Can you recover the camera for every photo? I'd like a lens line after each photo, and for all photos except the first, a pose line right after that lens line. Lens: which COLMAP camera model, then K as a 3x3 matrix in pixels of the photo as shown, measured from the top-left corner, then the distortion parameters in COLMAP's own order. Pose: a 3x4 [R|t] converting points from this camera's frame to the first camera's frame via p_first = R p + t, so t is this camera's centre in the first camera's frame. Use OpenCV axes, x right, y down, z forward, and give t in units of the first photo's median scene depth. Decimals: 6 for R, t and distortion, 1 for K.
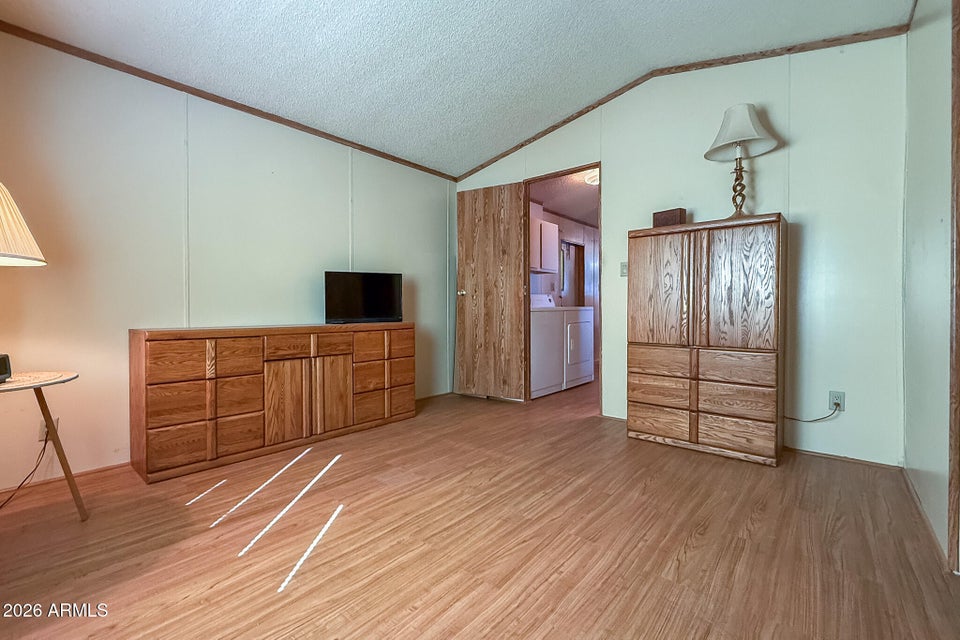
lens RADIAL K [[432.1, 0, 497.1], [0, 432.1, 316.8], [0, 0, 1]] dist [0.001374, 0.000021]
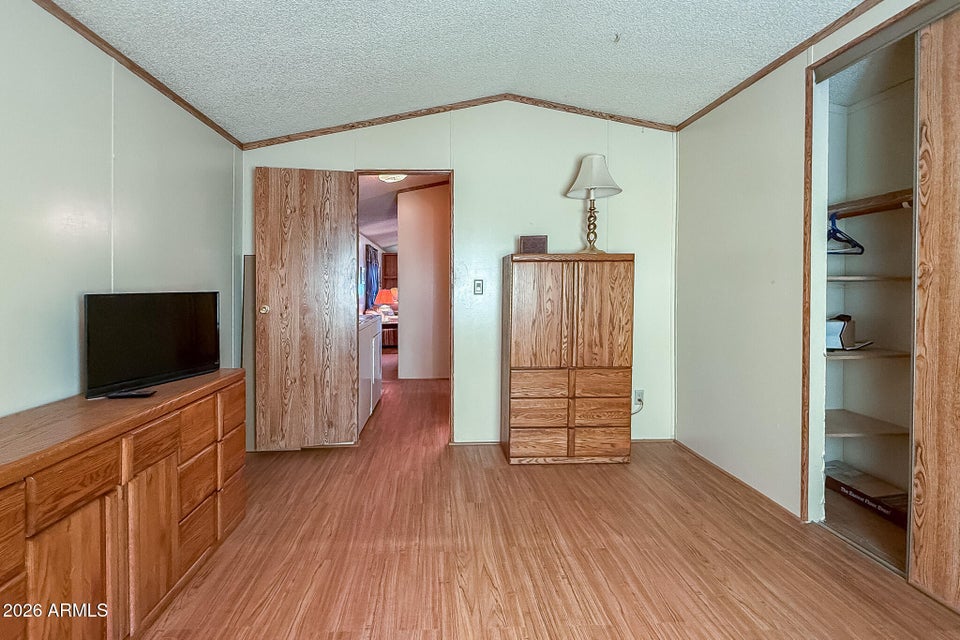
lens RADIAL K [[427.8, 0, 466.6], [0, 427.8, 294.2], [0, 0, 1]] dist [0.000838, 0.000131]
pose [[0.743815, -0.002931, 0.668379, -0.470556], [0.006592, 0.999974, -0.002951, -0.118262], [-0.668353, 0.006601, 0.743815, 0.393614]]
